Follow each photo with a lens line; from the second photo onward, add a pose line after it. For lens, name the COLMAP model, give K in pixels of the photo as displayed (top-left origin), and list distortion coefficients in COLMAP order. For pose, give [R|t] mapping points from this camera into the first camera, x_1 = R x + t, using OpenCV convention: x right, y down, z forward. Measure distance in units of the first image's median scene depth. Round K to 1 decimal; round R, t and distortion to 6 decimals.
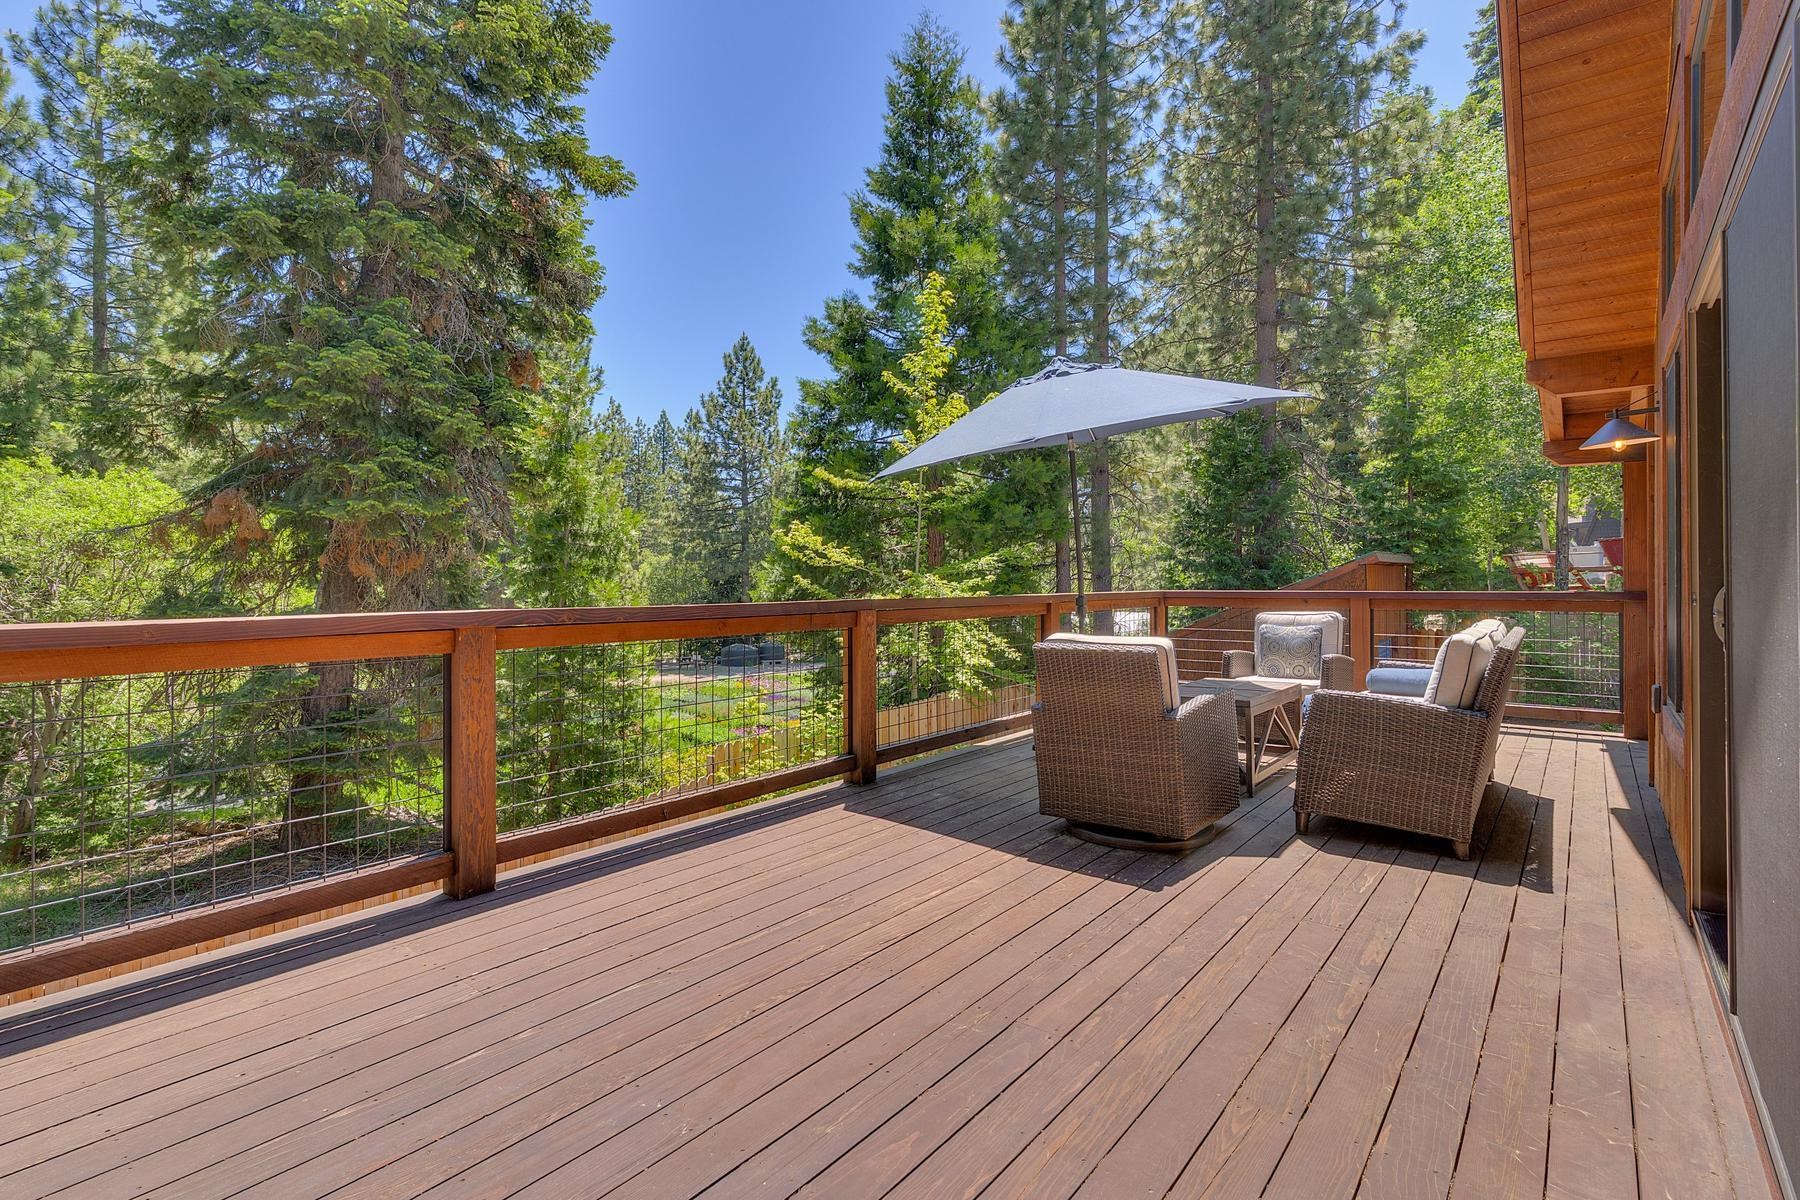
lens RADIAL K [[875.2, 0, 893.2], [0, 875.2, 574.2], [0, 0, 1]] dist [0.002091, -0.000239]
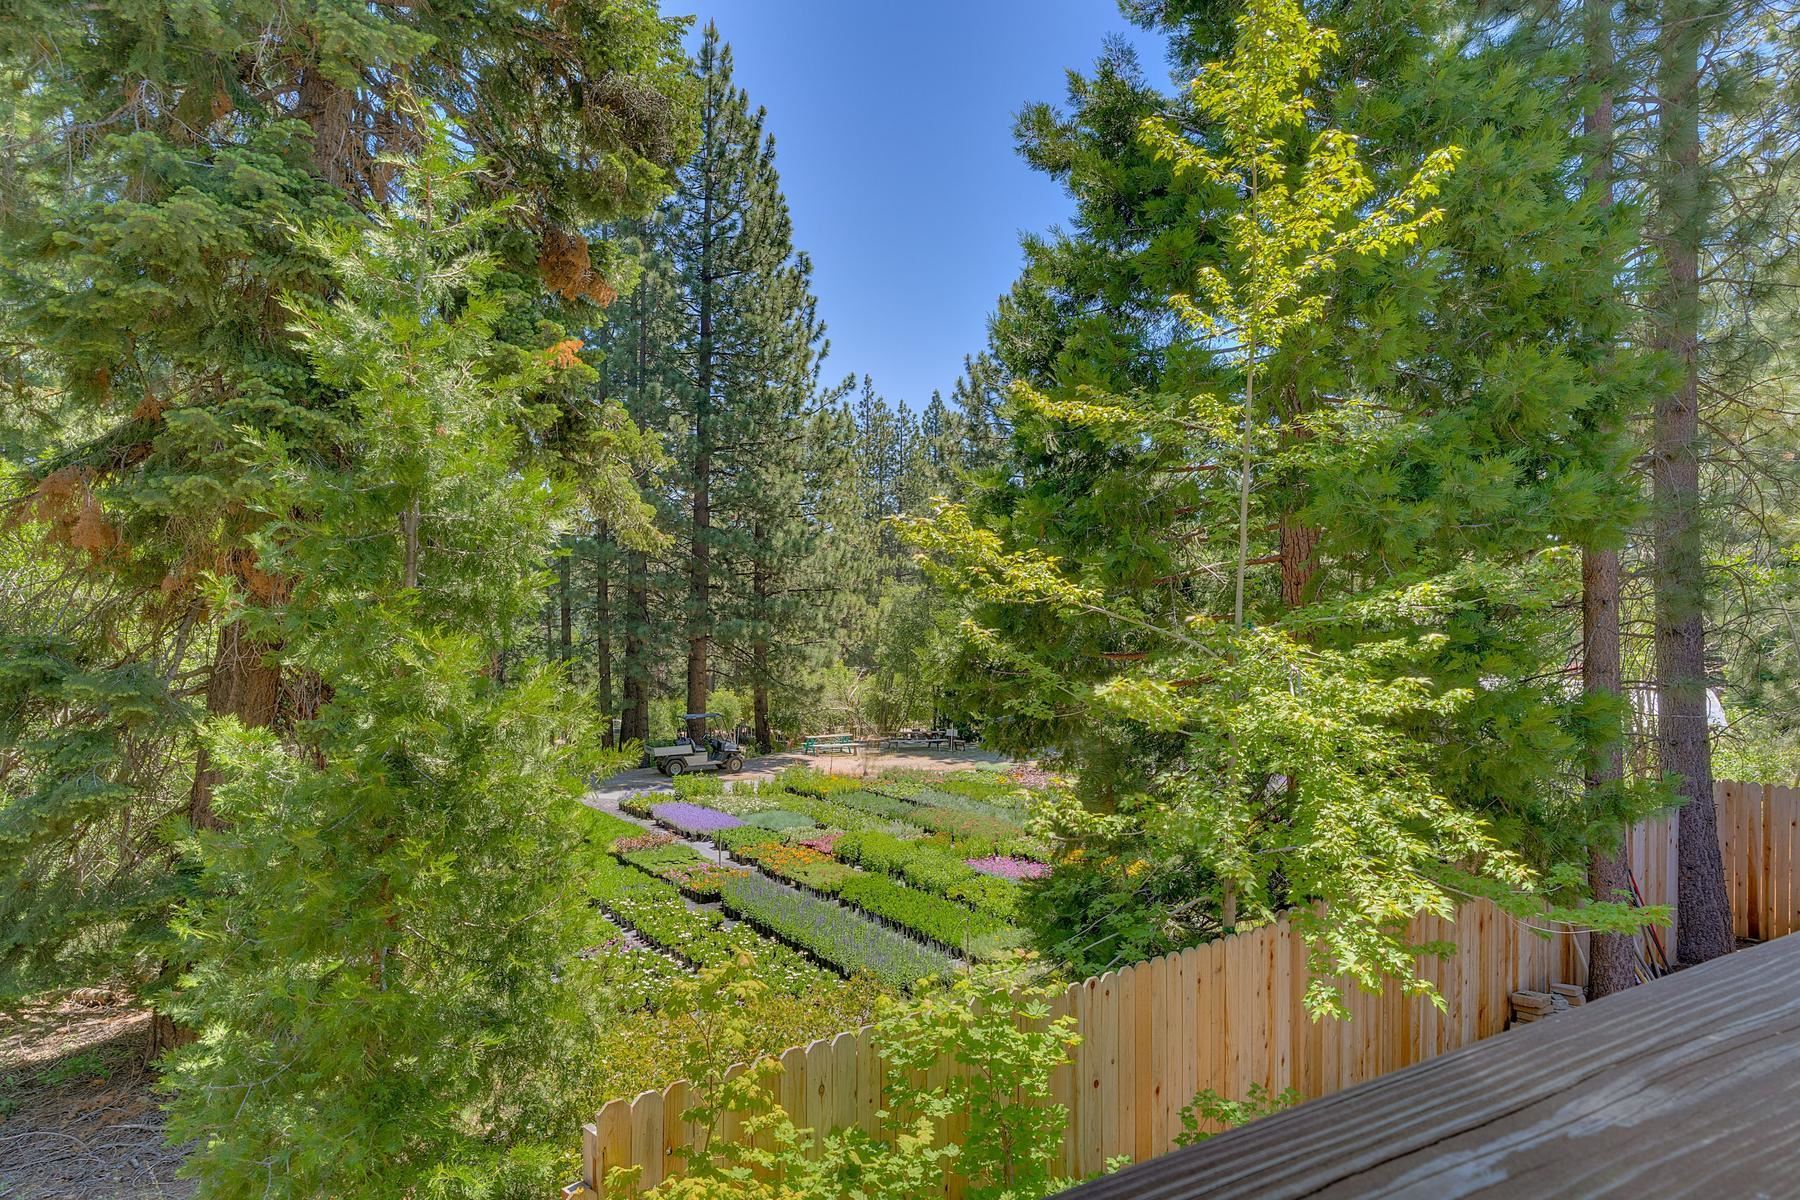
lens RADIAL K [[1187.6, 0, 897.6], [0, 1187.6, 585.3], [0, 0, 1]] dist [-0.004118, -0.000810]
pose [[0.955755, 0.005270, -0.294115, 0.035348], [-0.012179, 0.999691, -0.021662, -0.004642], [0.293910, 0.024286, 0.955524, 0.389089]]
